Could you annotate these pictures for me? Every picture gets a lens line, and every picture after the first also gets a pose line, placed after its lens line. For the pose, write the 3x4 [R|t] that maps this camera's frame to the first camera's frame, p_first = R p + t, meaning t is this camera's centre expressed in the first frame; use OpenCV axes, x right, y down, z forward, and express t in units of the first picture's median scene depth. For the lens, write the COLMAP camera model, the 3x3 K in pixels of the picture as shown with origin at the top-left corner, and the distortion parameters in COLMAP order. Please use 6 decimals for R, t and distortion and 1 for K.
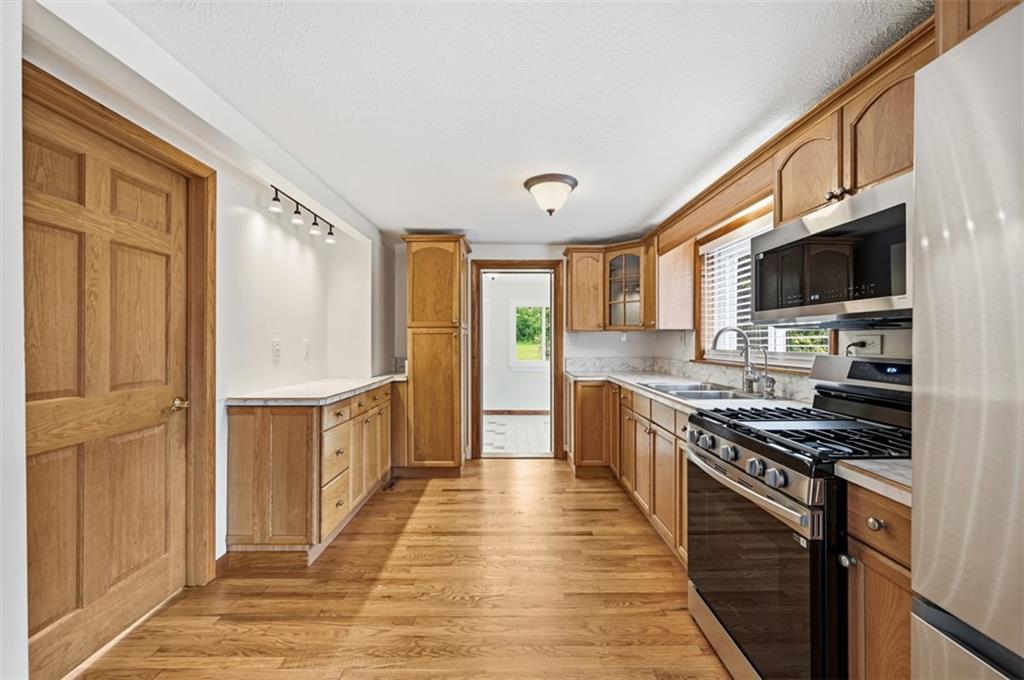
lens RADIAL K [[424.8, 0, 515.6], [0, 424.8, 338.9], [0, 0, 1]] dist [0.000334, -0.000026]
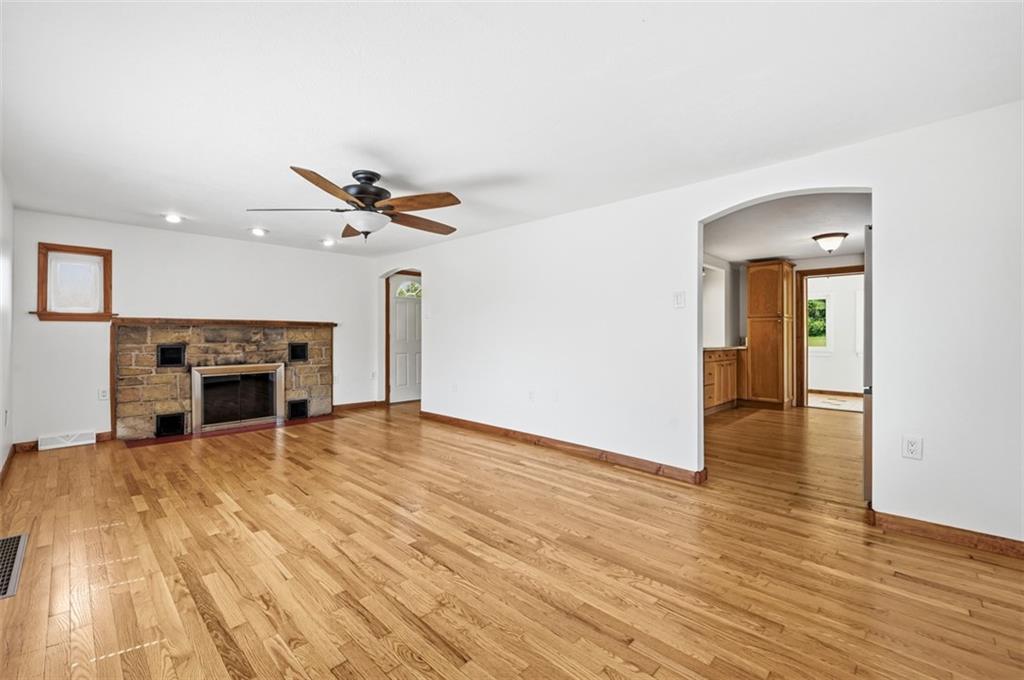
lens RADIAL K [[424.8, 0, 517.1], [0, 424.8, 335.9], [0, 0, 1]] dist [0.000334, -0.000026]
pose [[0.718162, 0.000195, -0.695876, 0.267370], [0.003367, 0.999987, 0.003755, 0.035428], [0.695868, -0.005040, 0.718152, -0.860424]]
